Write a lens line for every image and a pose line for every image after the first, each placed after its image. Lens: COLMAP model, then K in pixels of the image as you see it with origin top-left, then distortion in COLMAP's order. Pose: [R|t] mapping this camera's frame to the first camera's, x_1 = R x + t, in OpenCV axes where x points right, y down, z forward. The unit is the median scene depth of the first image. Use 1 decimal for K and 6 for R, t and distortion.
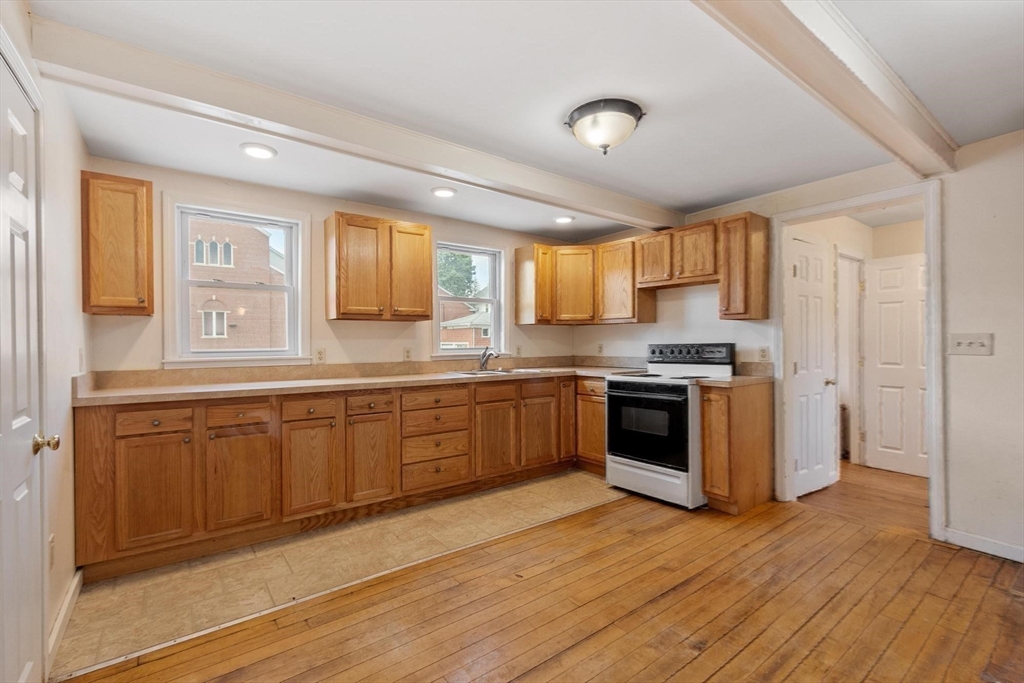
lens RADIAL K [[460.3, 0, 512.0], [0, 460.3, 341.5], [0, 0, 1]] dist [-0.000644, -0.000225]
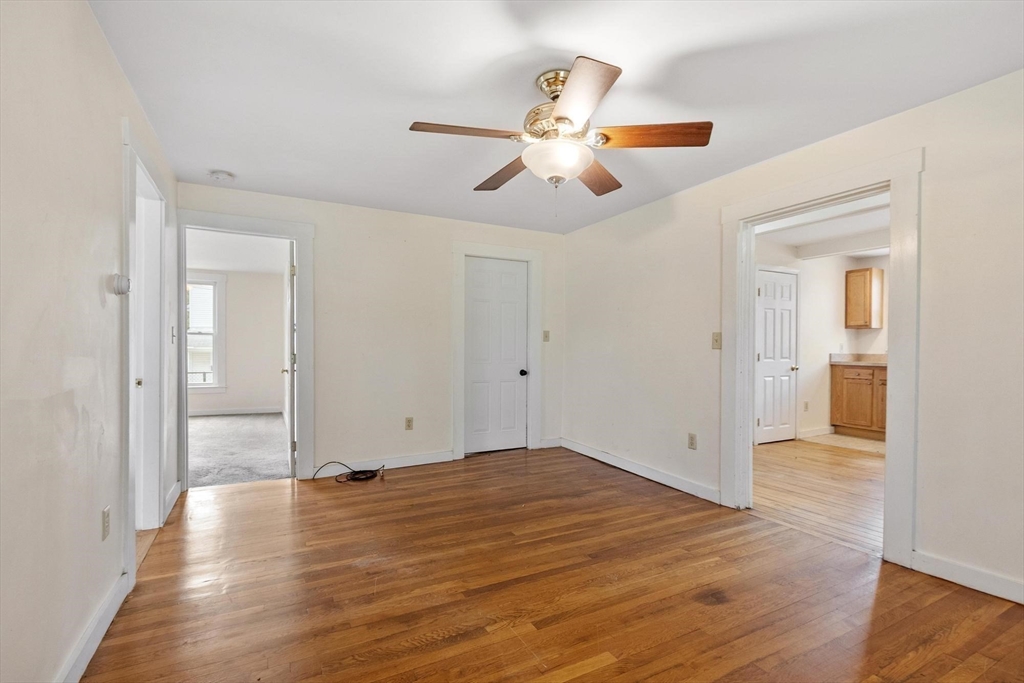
lens RADIAL K [[460.3, 0, 512.0], [0, 460.3, 341.5], [0, 0, 1]] dist [-0.000644, -0.000225]
pose [[-0.161134, -0.006460, -0.986911, 1.812791], [-0.007723, 0.999956, -0.005284, 0.032698], [0.986902, 0.006771, -0.161177, -0.371694]]
